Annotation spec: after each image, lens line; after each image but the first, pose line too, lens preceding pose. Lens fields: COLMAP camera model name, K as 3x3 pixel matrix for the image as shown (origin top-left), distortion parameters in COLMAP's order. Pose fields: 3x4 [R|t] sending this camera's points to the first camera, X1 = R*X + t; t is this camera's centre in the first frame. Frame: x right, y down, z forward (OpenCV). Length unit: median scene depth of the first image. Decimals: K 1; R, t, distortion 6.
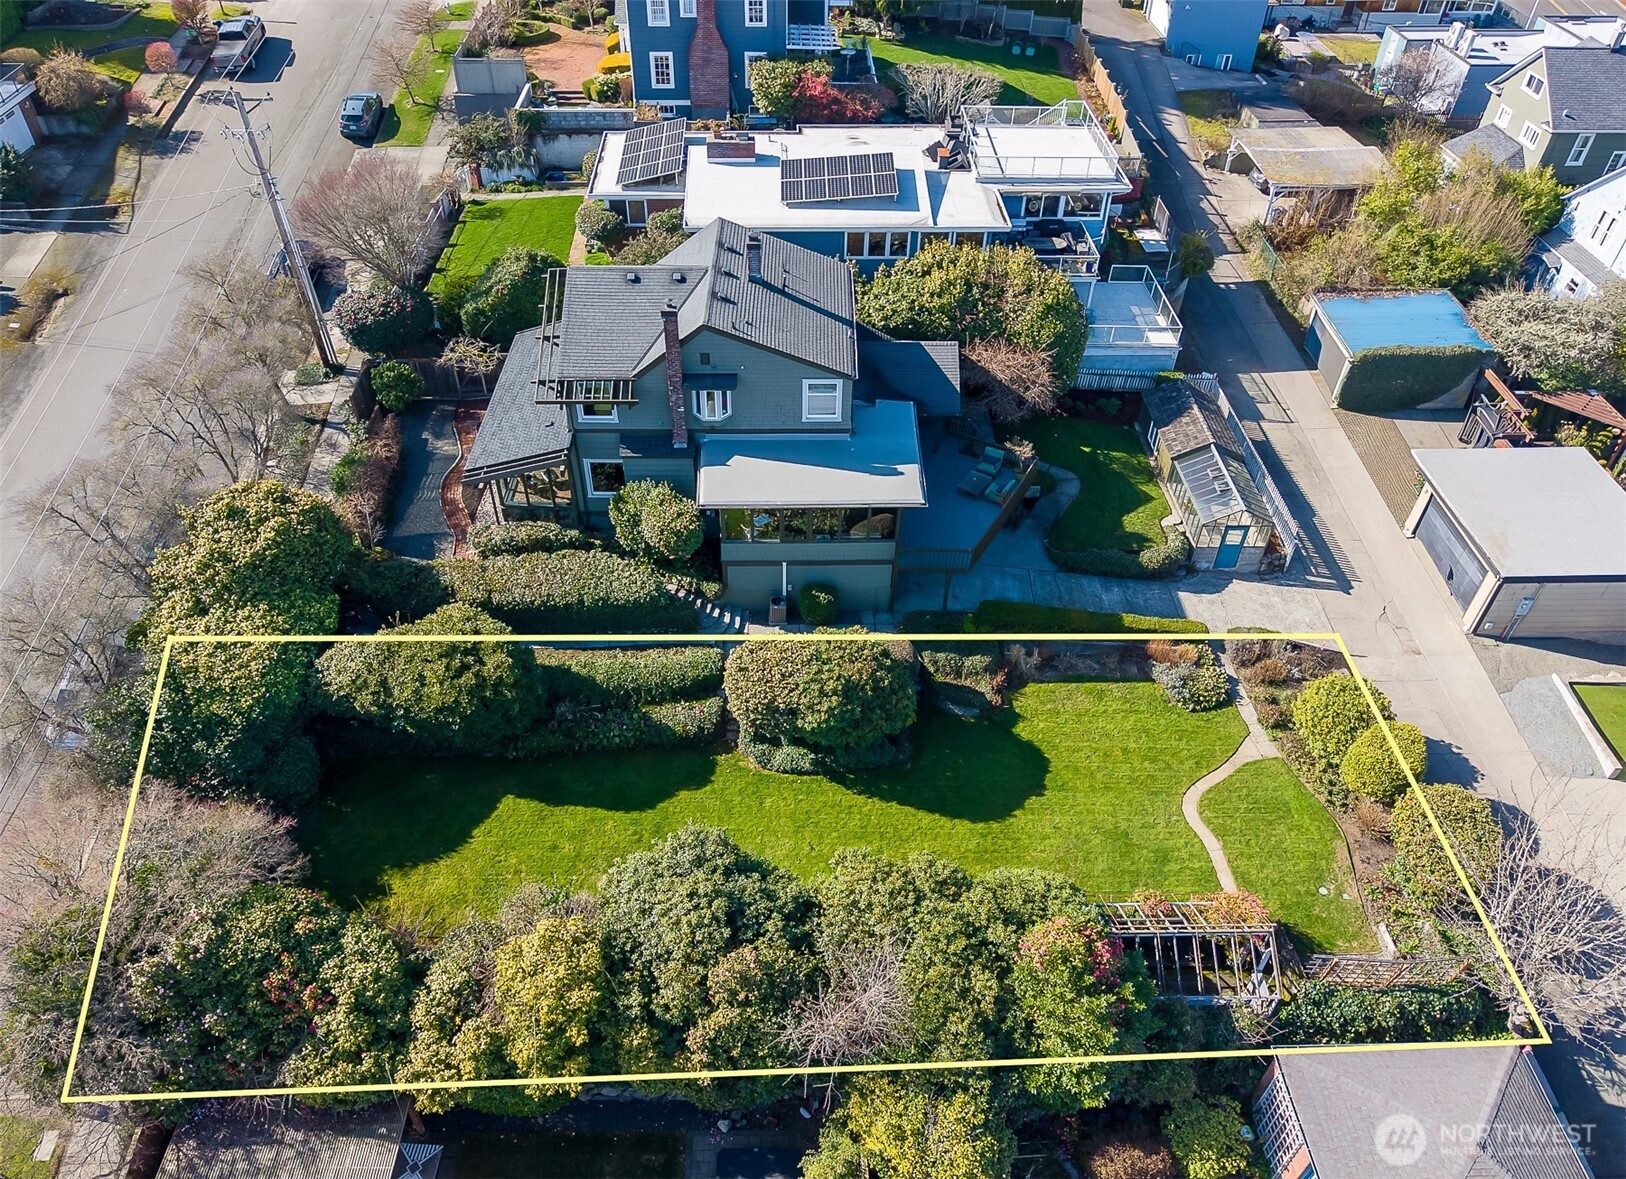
lens RADIAL K [[1102.1, 0, 793.3], [0, 1102.1, 607.0], [0, 0, 1]] dist [0.054155, -0.079757]
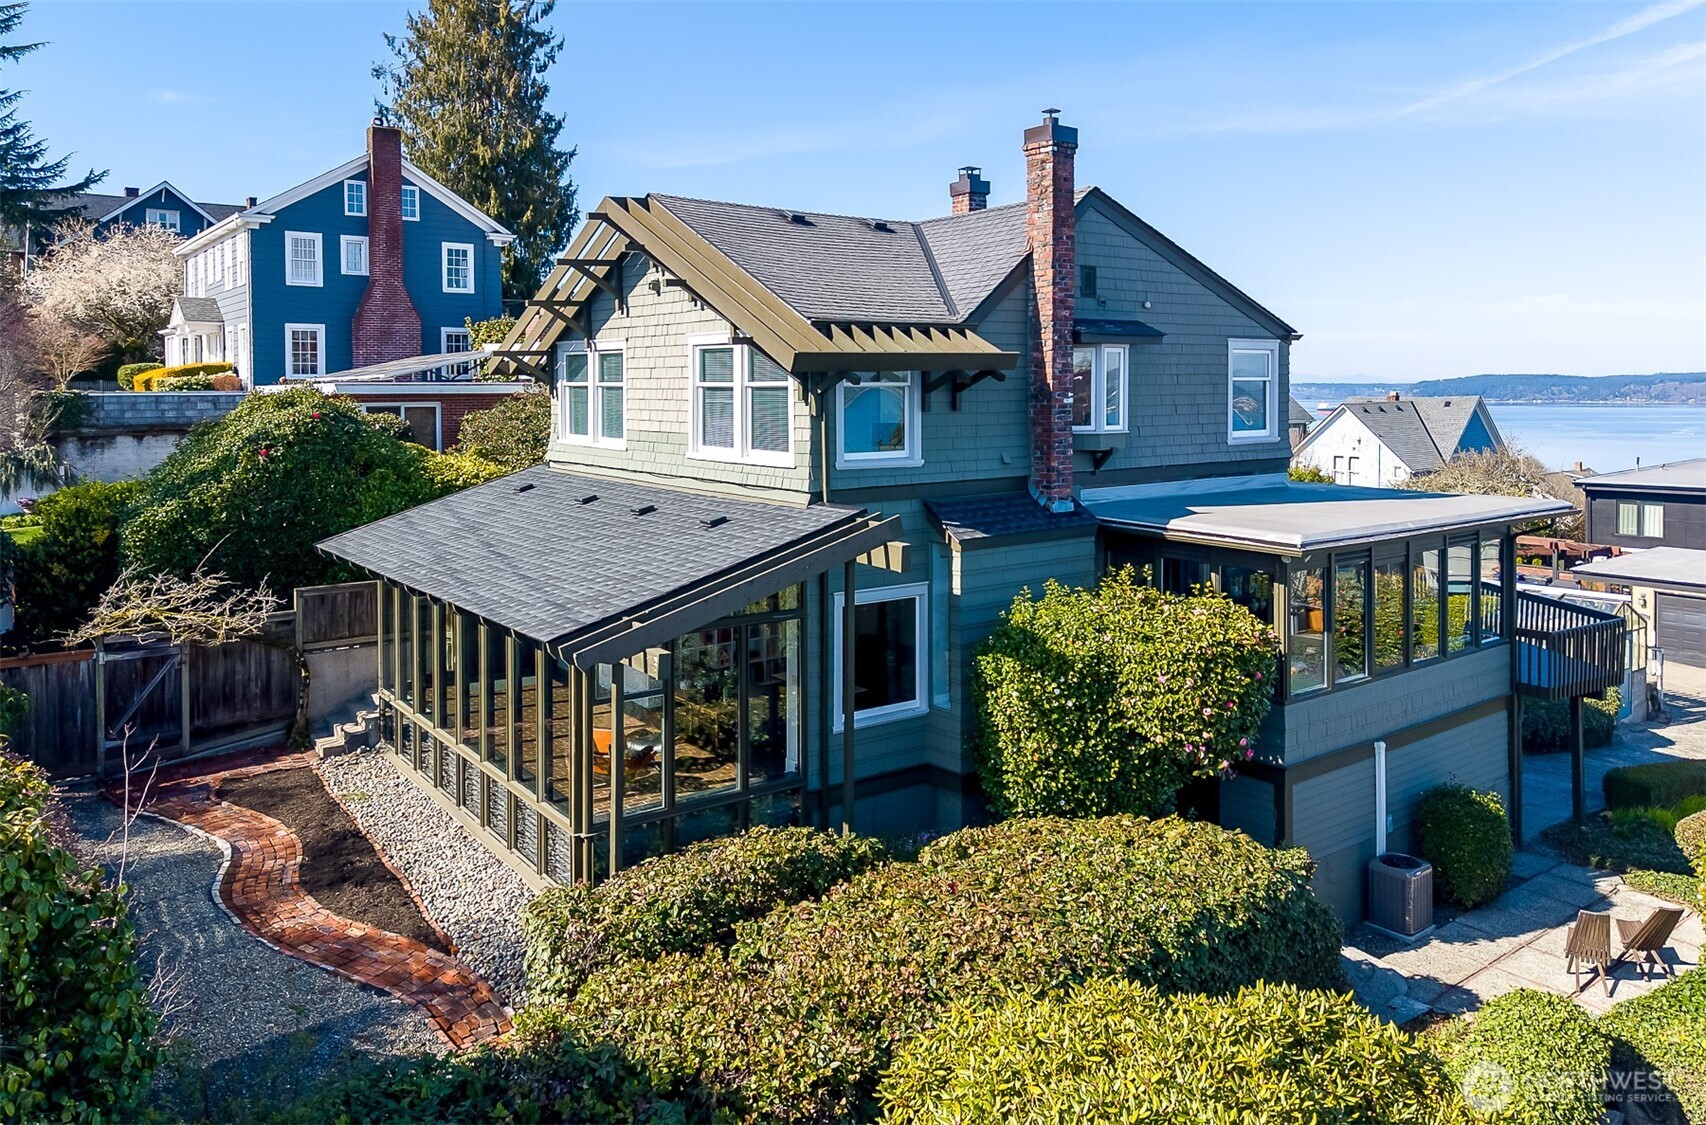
lens RADIAL K [[1202.3, 0, 843.3], [0, 1202.3, 420.6], [0, 0, 1]] dist [0.035712, -0.052670]
pose [[0.806416, -0.020976, 0.590977, -0.280466], [0.405499, 0.747024, -0.526807, 0.016964], [-0.430424, 0.664466, 0.610918, 0.504484]]
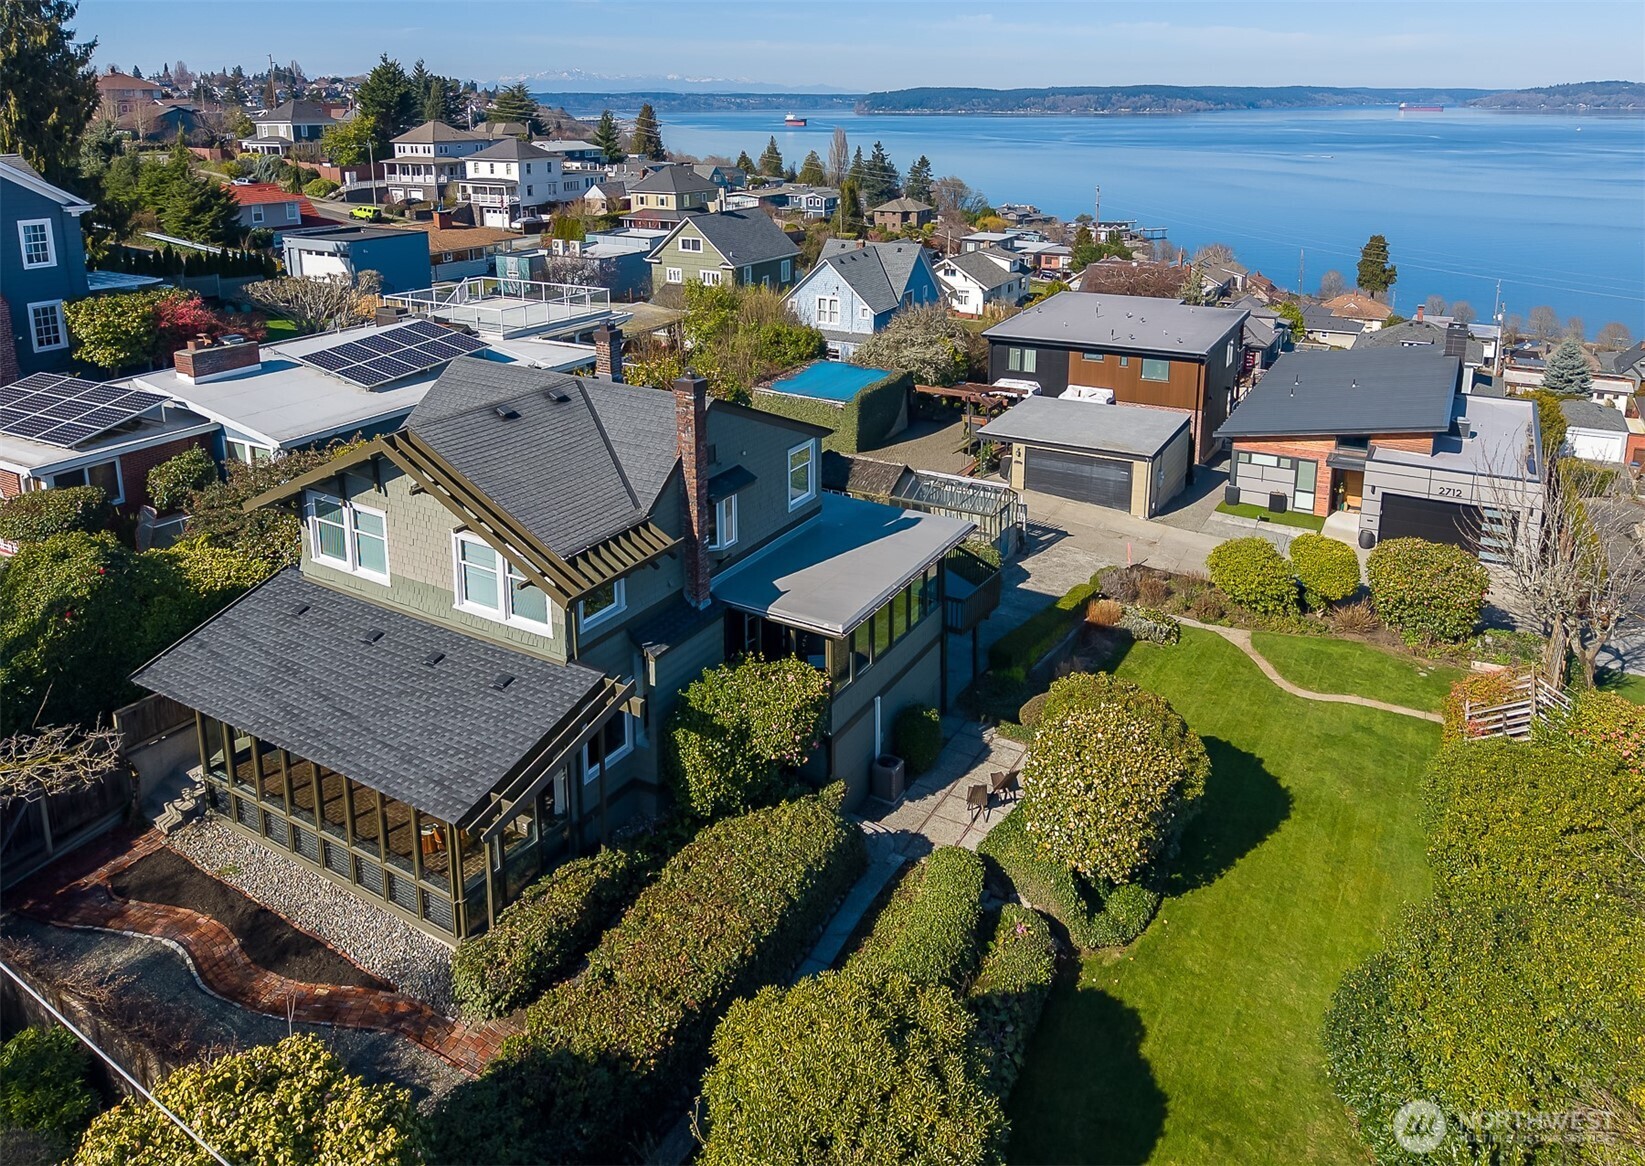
lens RADIAL K [[1162.9, 0, 833.8], [0, 1162.9, 344.2], [0, 0, 1]] dist [0.020040, -0.031991]
pose [[0.500816, -0.179245, 0.846791, -0.408759], [0.585605, 0.790586, -0.178996, -0.067264], [-0.637377, 0.585529, 0.500905, 0.353138]]
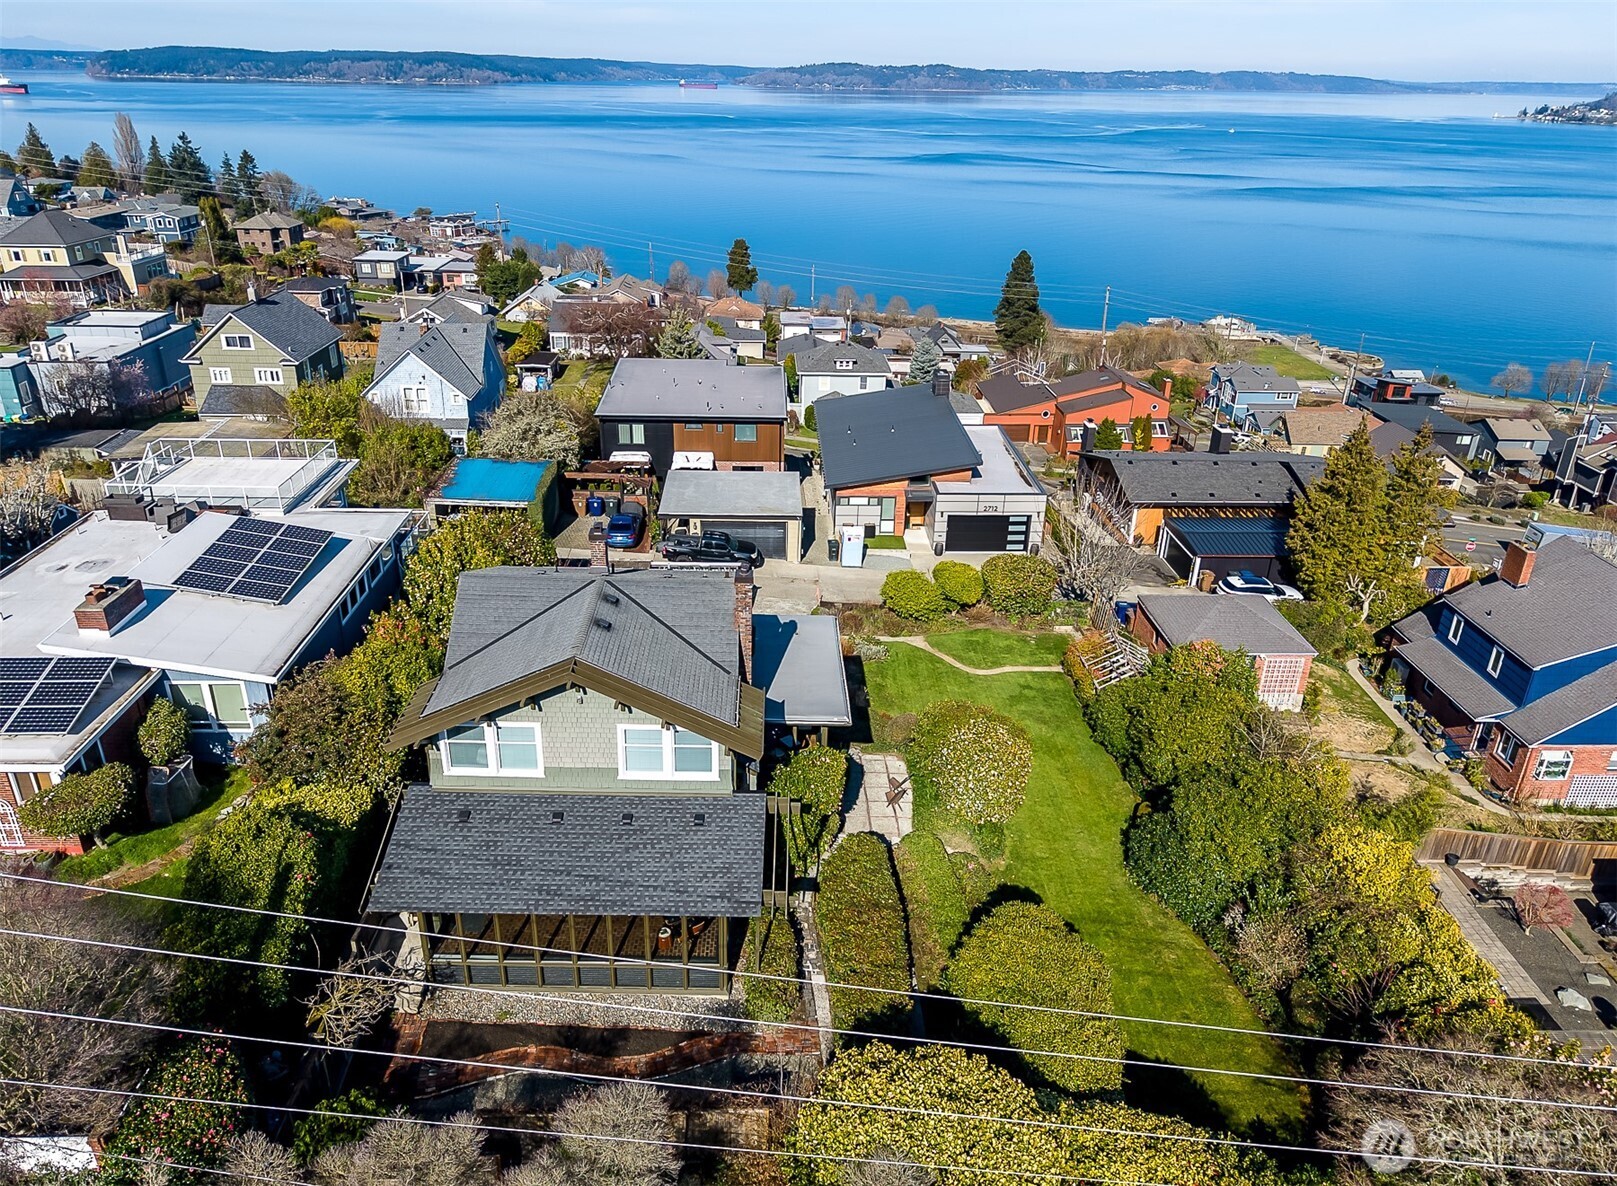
lens RADIAL K [[1114.6, 0, 808.5], [0, 1114.6, 593.0], [0, 0, 1]] dist [0.009143, -0.019724]
pose [[-0.021416, -0.419680, 0.907419, -0.583033], [0.655788, 0.679193, 0.329604, -0.322114], [-0.754641, 0.602134, 0.260676, 0.446956]]
